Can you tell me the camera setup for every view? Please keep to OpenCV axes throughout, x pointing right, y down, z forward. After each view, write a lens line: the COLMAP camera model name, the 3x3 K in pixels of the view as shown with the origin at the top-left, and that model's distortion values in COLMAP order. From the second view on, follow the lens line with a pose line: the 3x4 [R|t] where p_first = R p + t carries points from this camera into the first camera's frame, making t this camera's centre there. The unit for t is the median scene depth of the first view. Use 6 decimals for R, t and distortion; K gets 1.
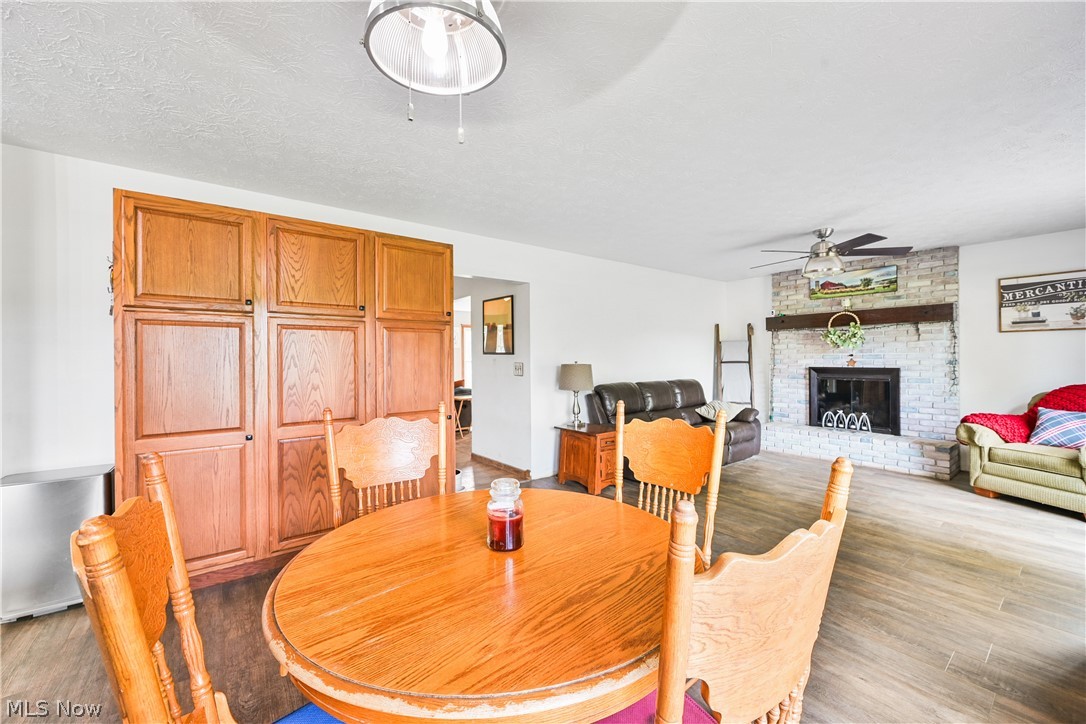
lens RADIAL K [[435.5, 0, 545.0], [0, 435.5, 357.2], [0, 0, 1]] dist [-0.003816, 0.000957]
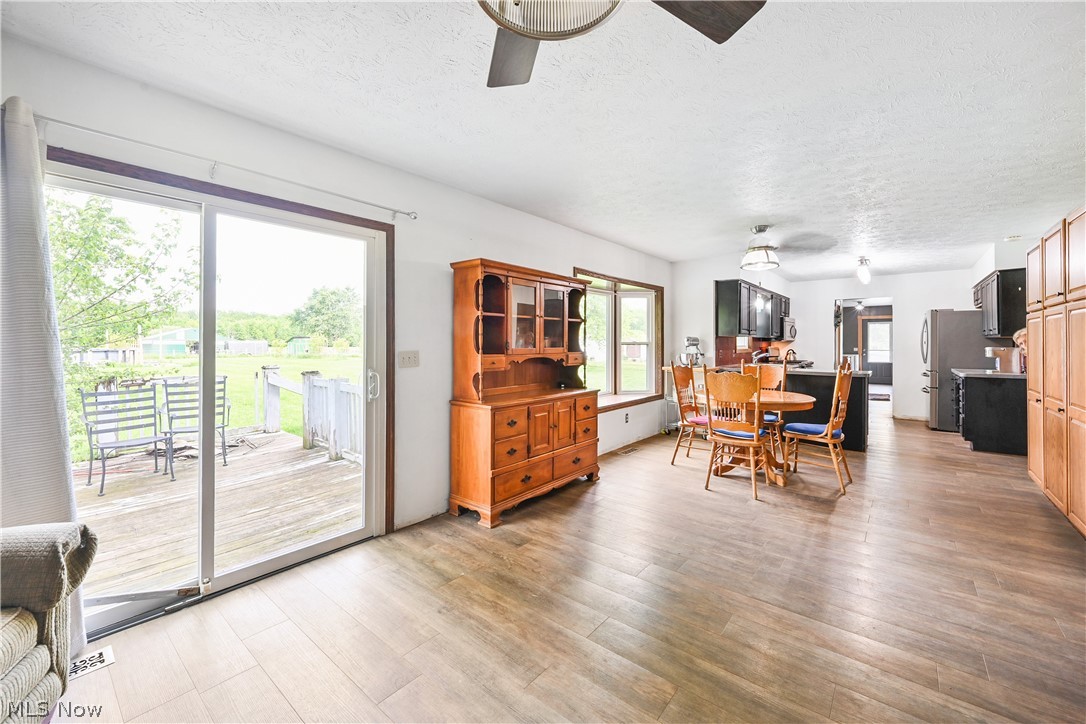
lens RADIAL K [[435.5, 0, 548.8], [0, 435.5, 341.2], [0, 0, 1]] dist [-0.003816, 0.000957]
pose [[-0.975570, 0.000847, -0.219688, 0.587145], [0.000147, 0.999995, 0.003205, -0.005158], [0.219689, 0.003094, -0.975565, 1.034388]]
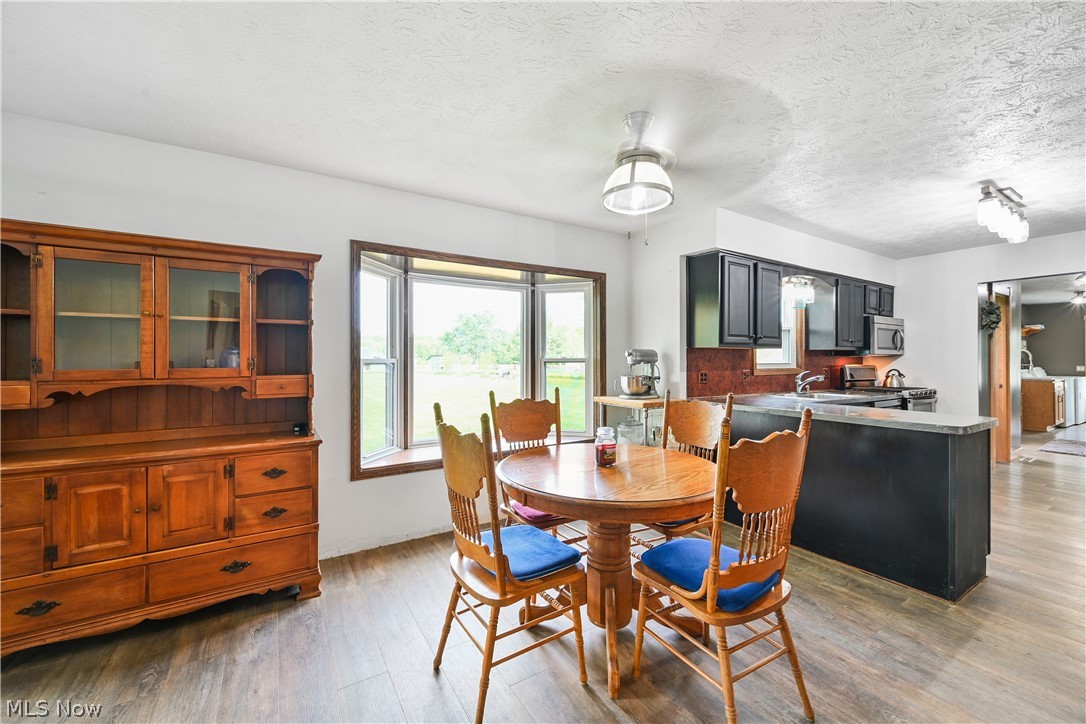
lens RADIAL K [[435.5, 0, 537.8], [0, 435.5, 357.6], [0, 0, 1]] dist [-0.003816, 0.000957]
pose [[-0.994626, 0.006031, 0.103358, 0.041851], [0.006051, 0.999982, -0.000119, -0.000586], [-0.103357, 0.000507, -0.994644, 0.710604]]
